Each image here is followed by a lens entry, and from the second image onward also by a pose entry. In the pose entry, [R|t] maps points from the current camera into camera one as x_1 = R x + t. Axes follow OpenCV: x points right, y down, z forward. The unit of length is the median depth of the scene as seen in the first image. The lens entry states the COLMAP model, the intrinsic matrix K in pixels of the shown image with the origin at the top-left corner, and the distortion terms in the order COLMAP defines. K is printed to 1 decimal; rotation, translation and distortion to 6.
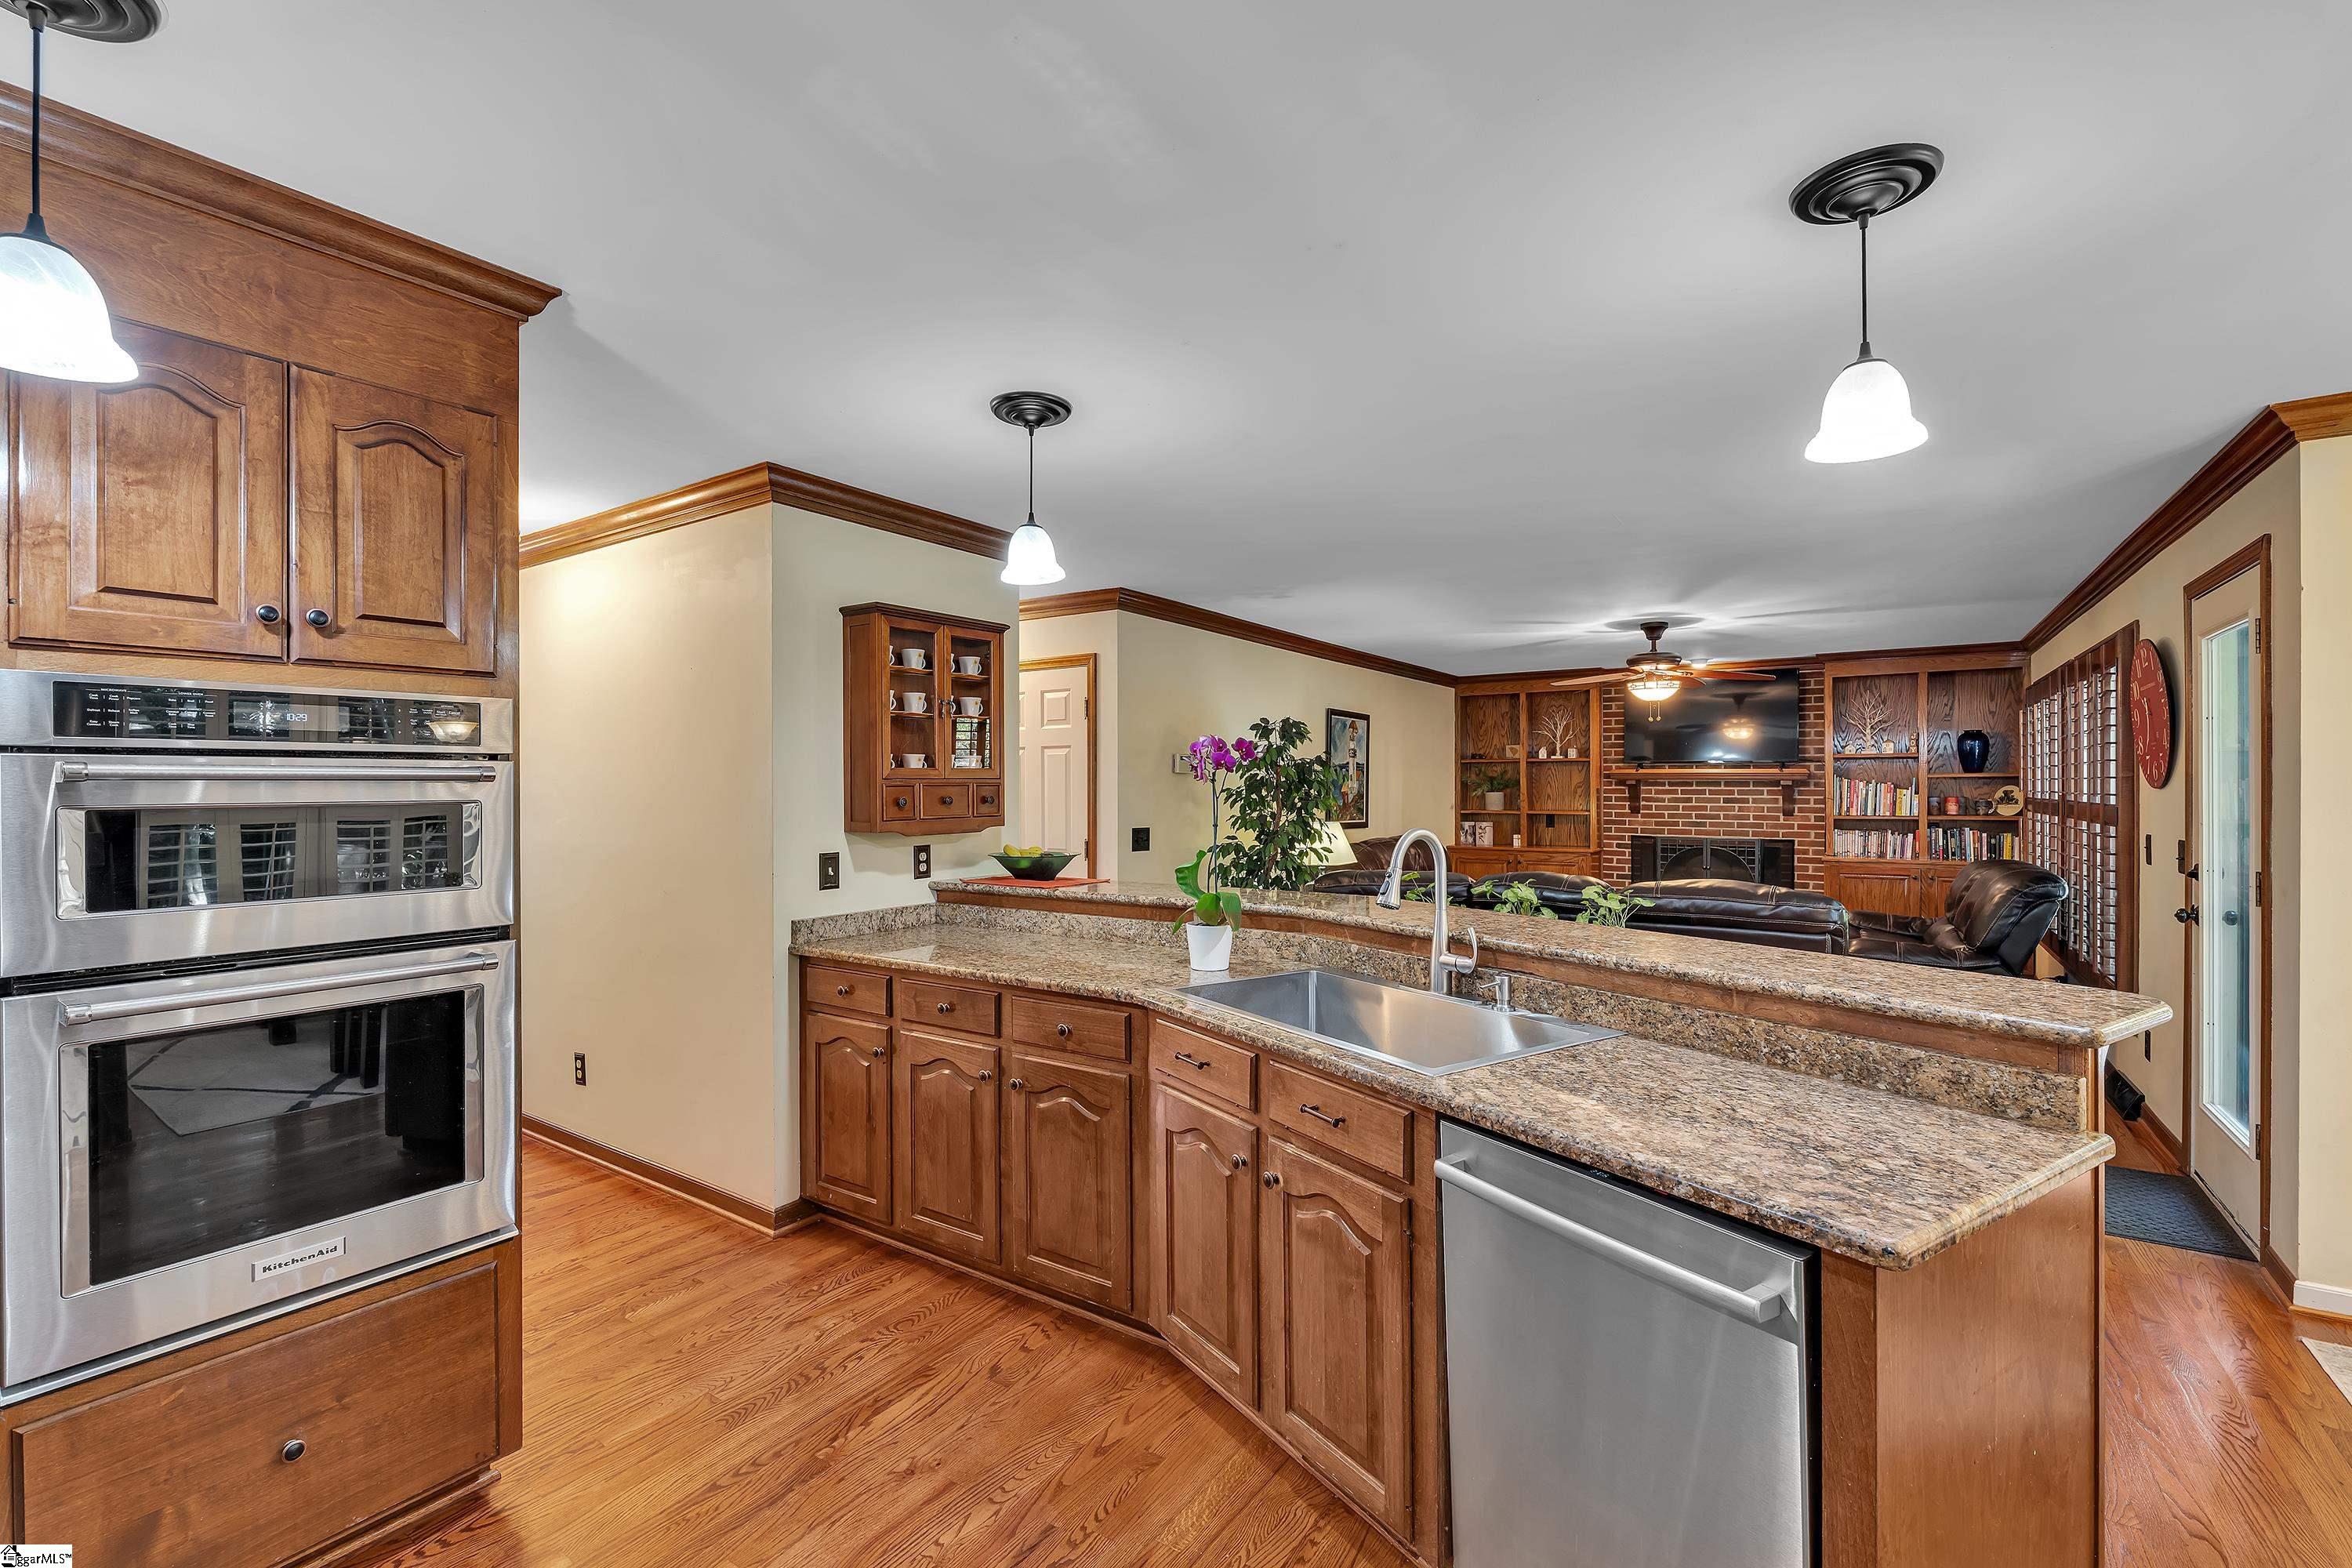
lens RADIAL K [[1018.2, 0, 1172.3], [0, 1018.2, 788.5], [0, 0, 1]] dist [-0.000616, -0.000095]
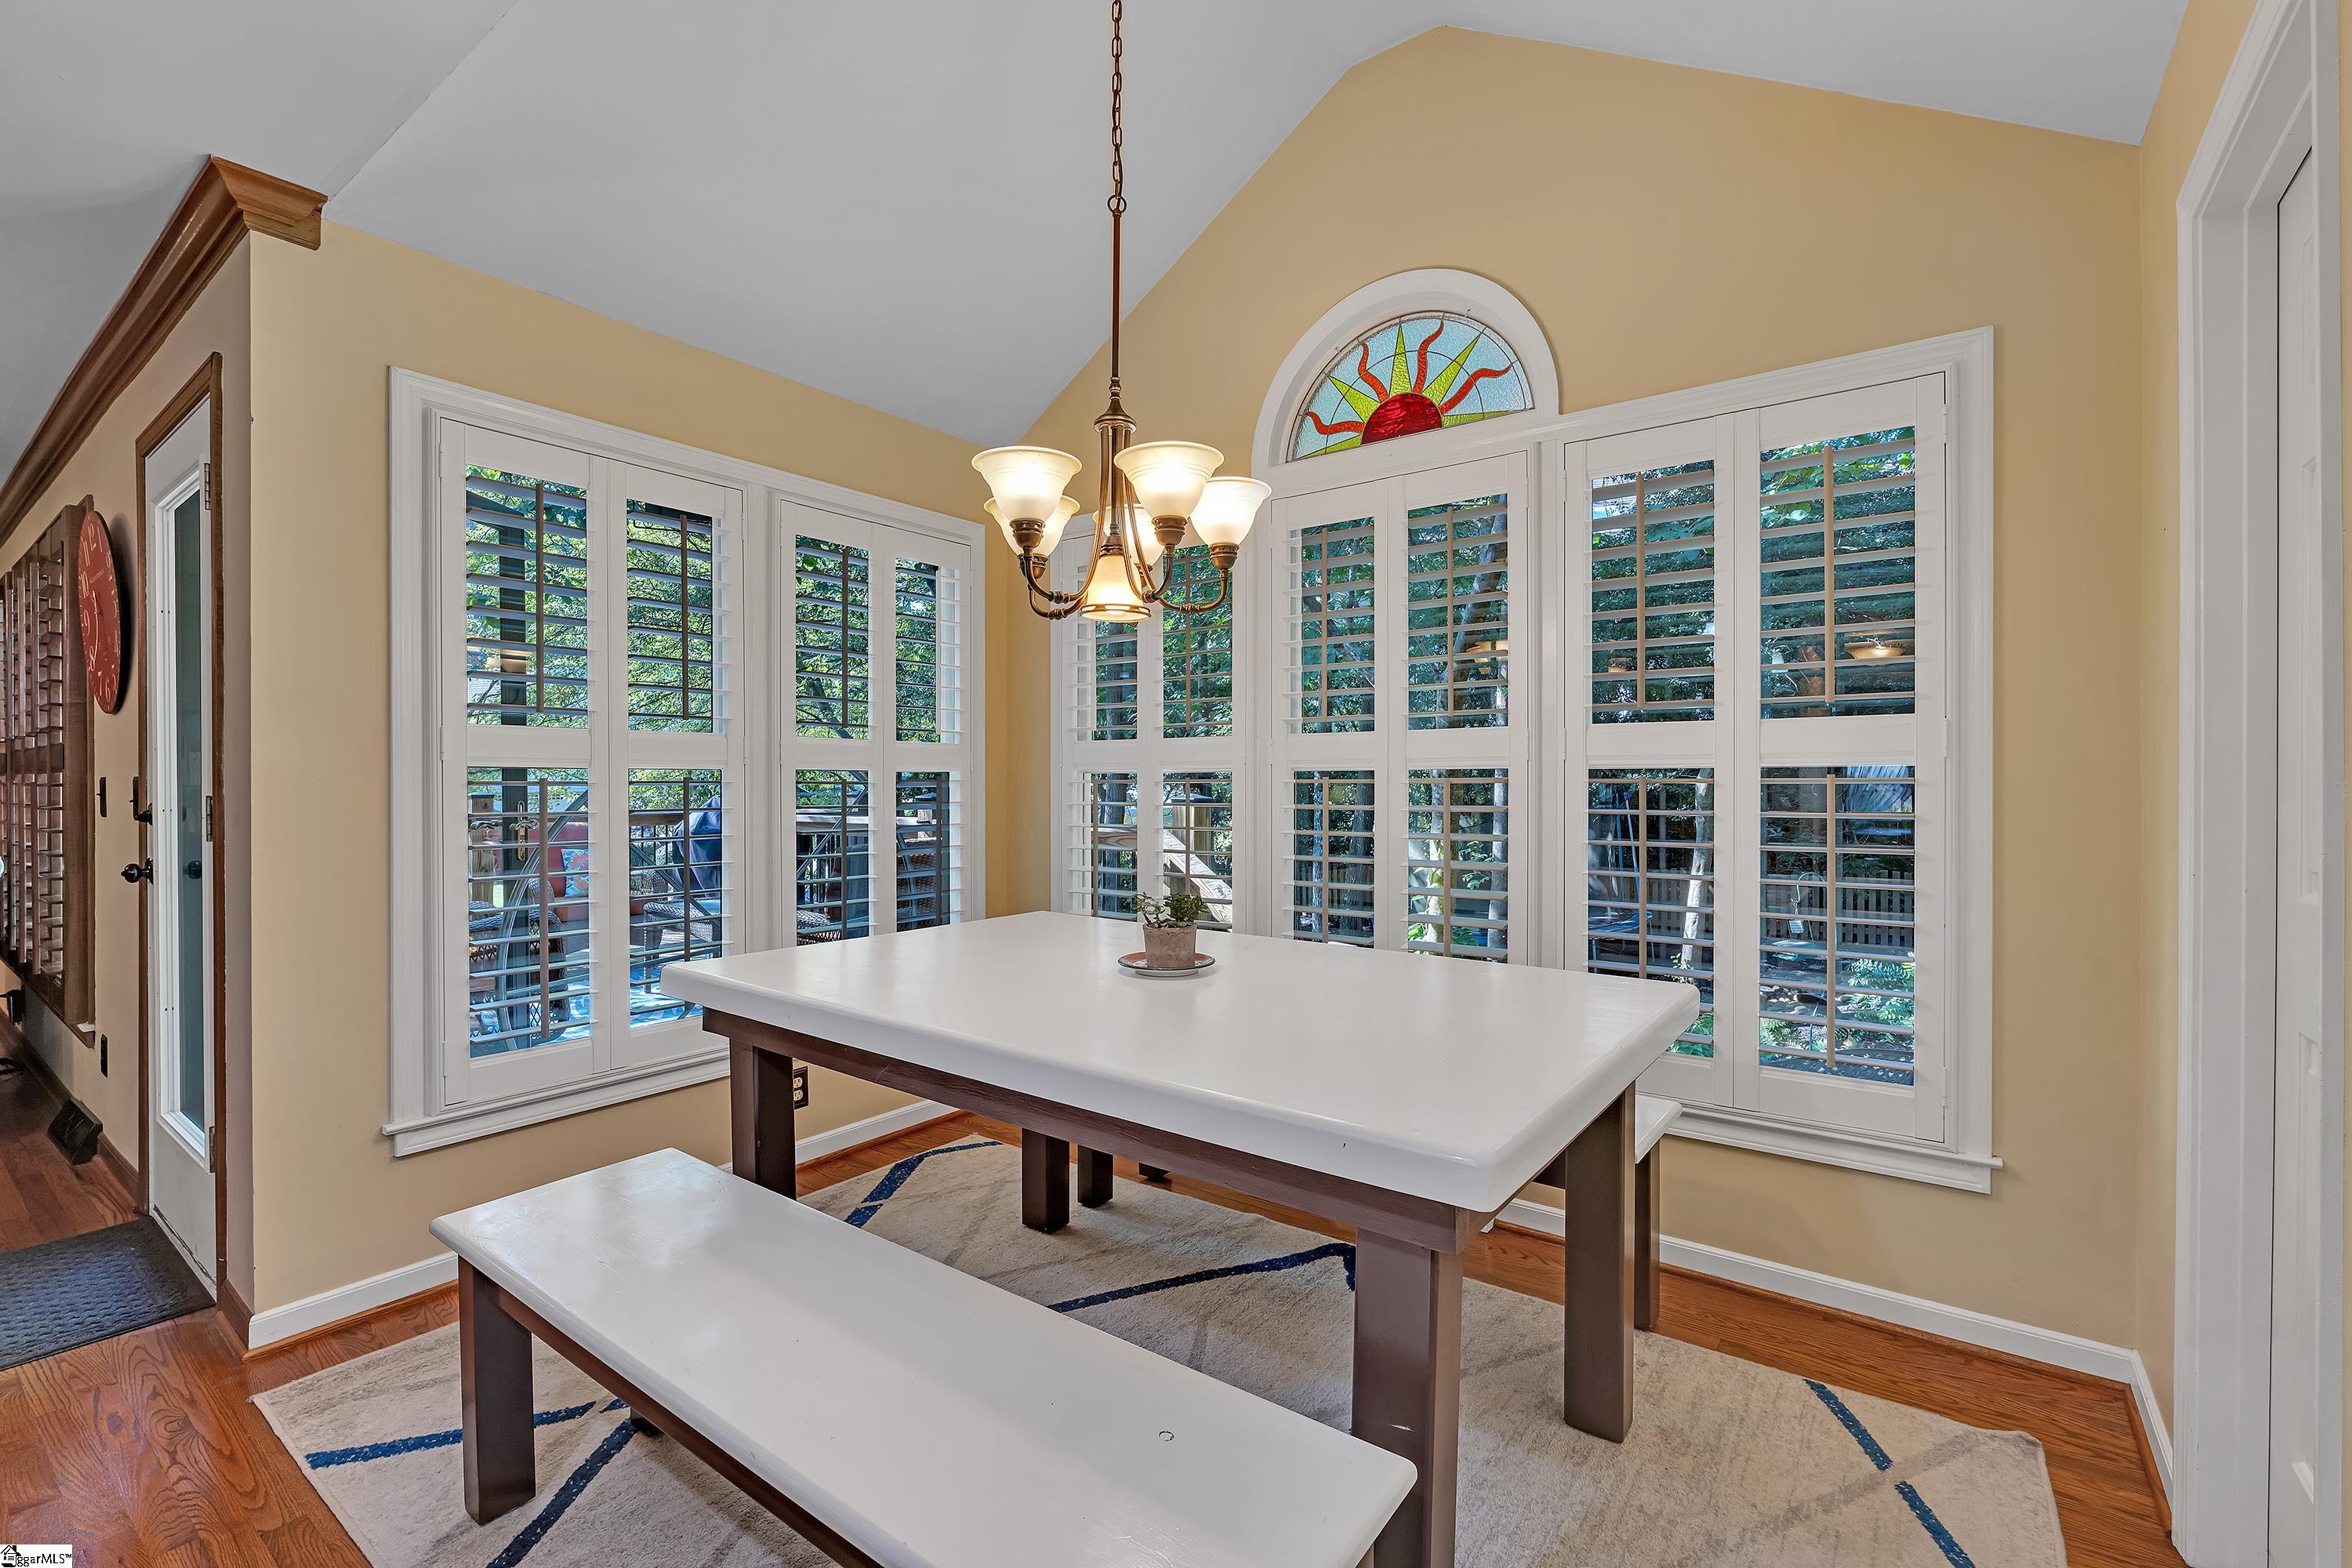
lens RADIAL K [[1018.2, 0, 1172.3], [0, 1018.2, 788.5], [0, 0, 1]] dist [-0.000616, -0.000095]
pose [[0.041361, -0.002310, 0.999142, 0.130868], [0.002916, 0.999993, 0.002191, 0.029853], [-0.999140, 0.002823, 0.041367, 0.096678]]
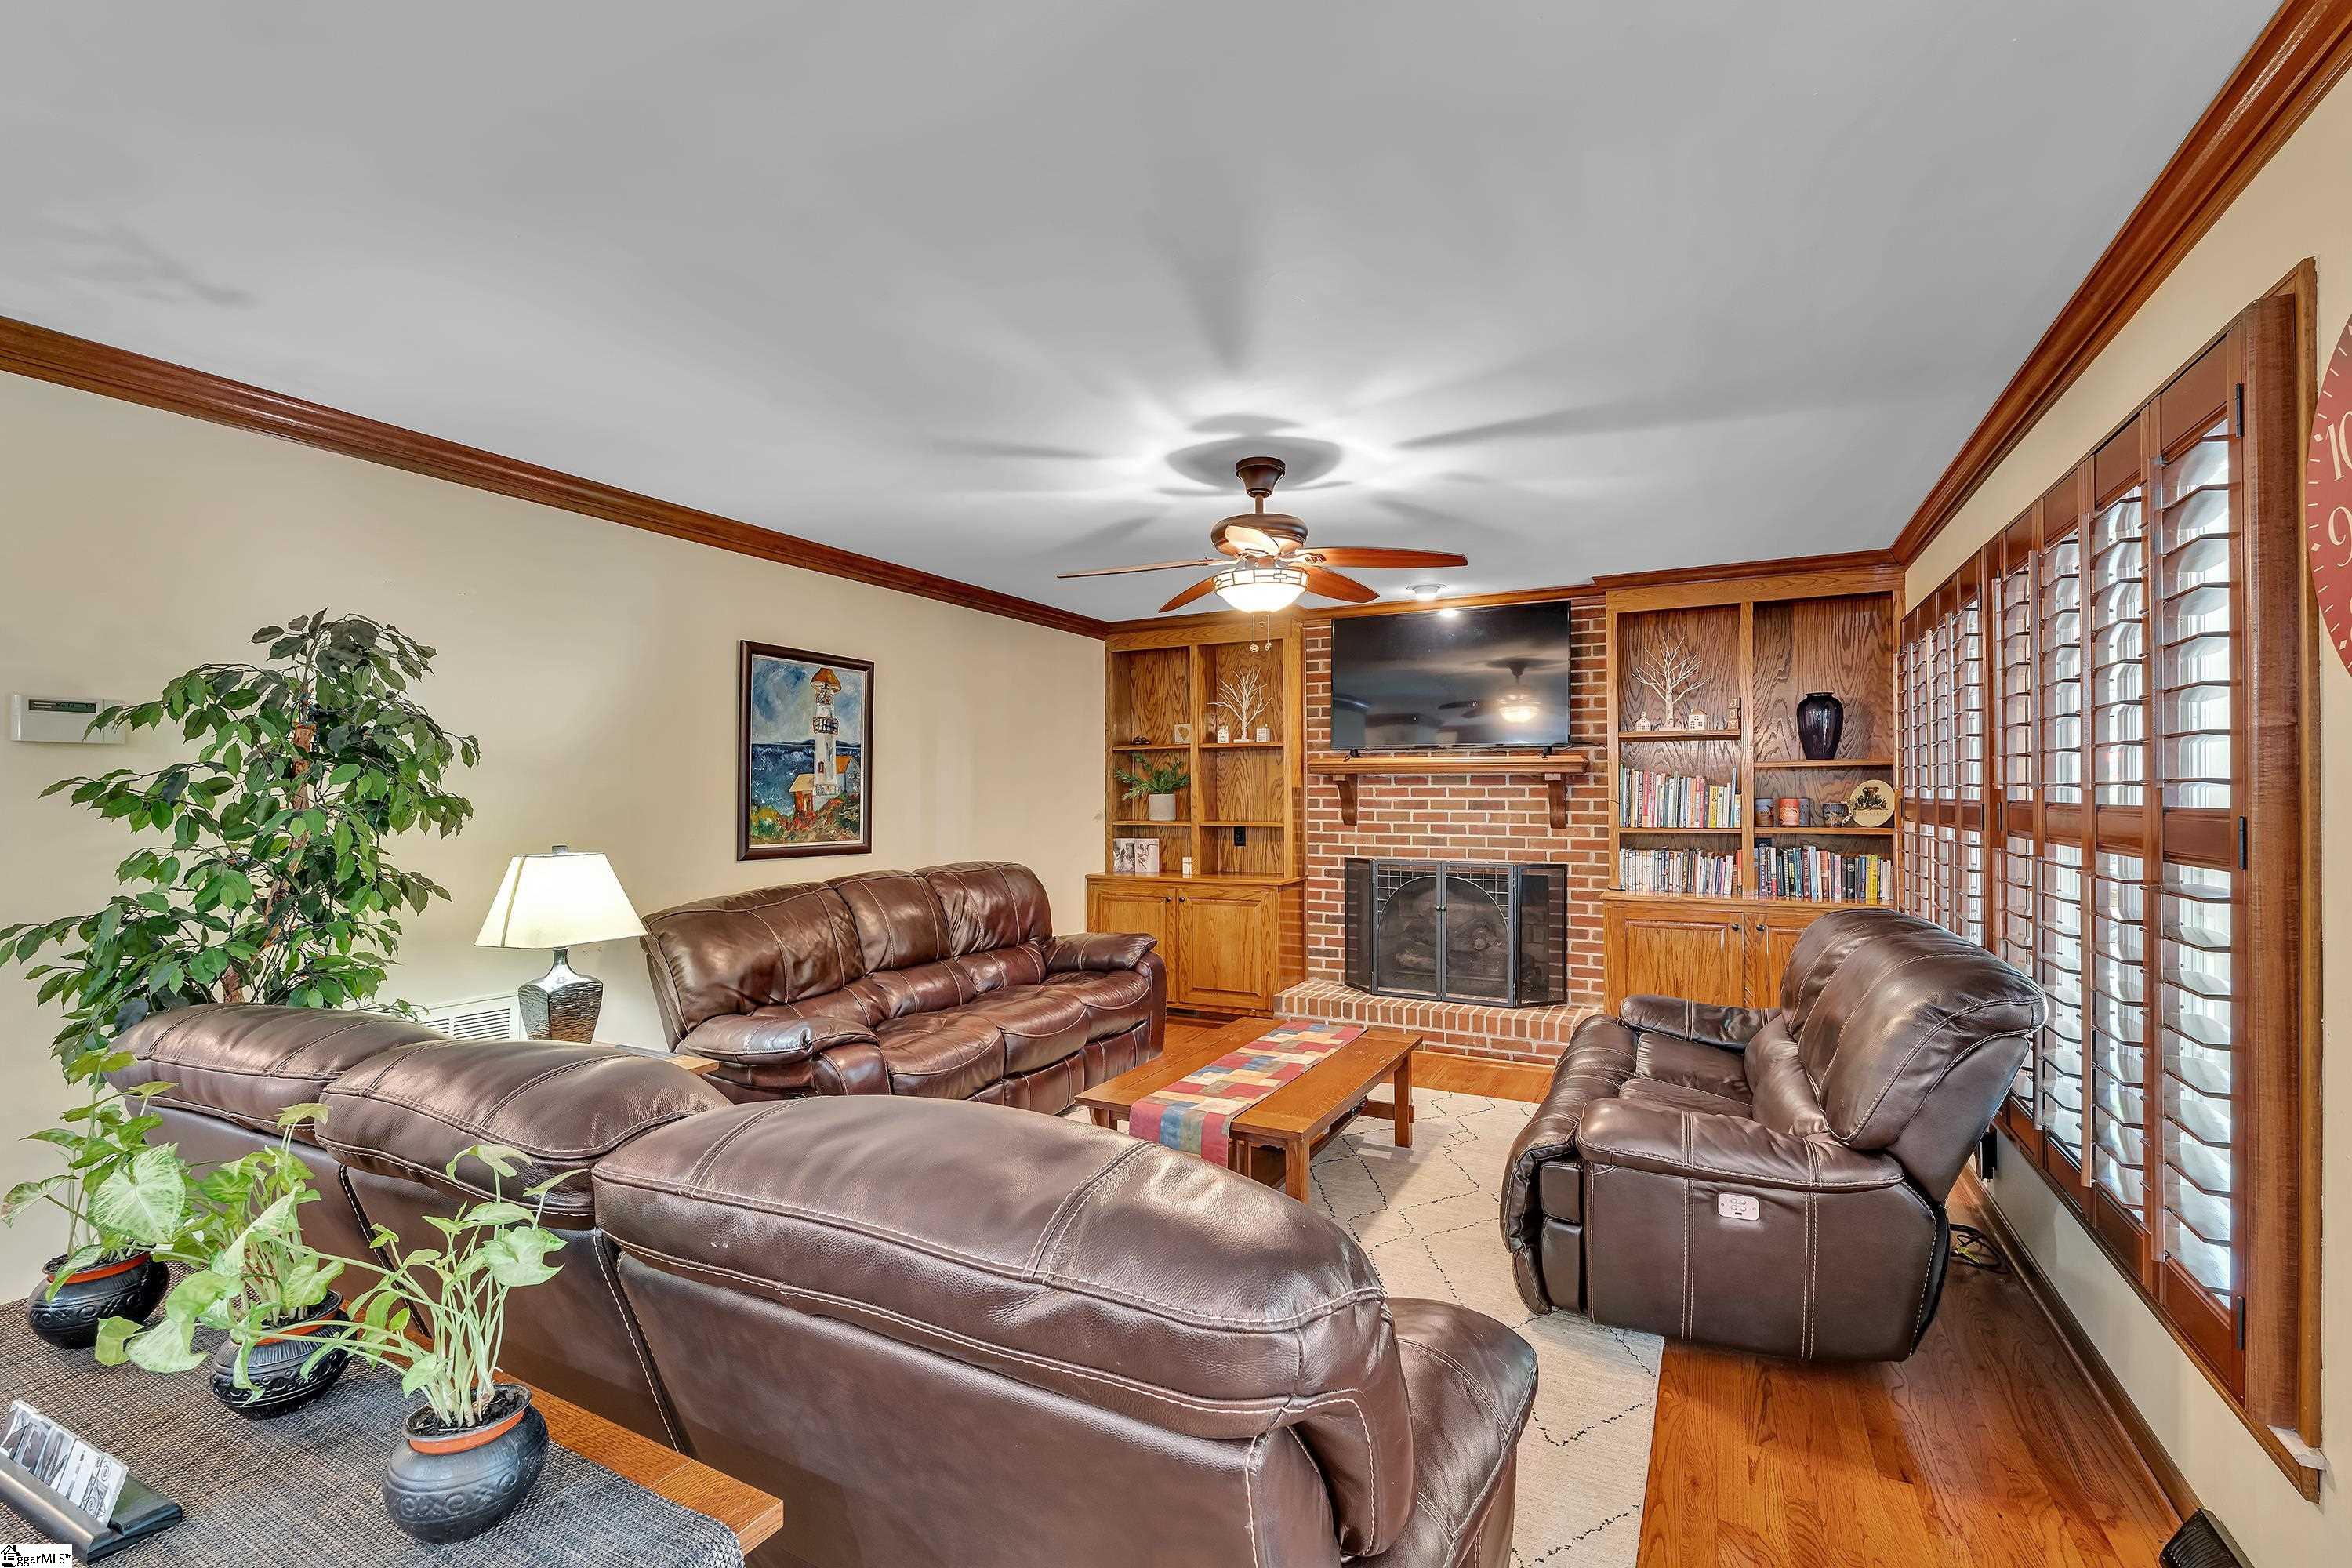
lens RADIAL K [[1018.2, 0, 1172.3], [0, 1018.2, 788.5], [0, 0, 1]] dist [-0.000616, -0.000095]
pose [[0.993766, -0.001512, 0.111473, 0.311318], [0.002386, 0.999967, -0.007703, 0.006401], [-0.111457, 0.007921, 0.993738, 0.410323]]
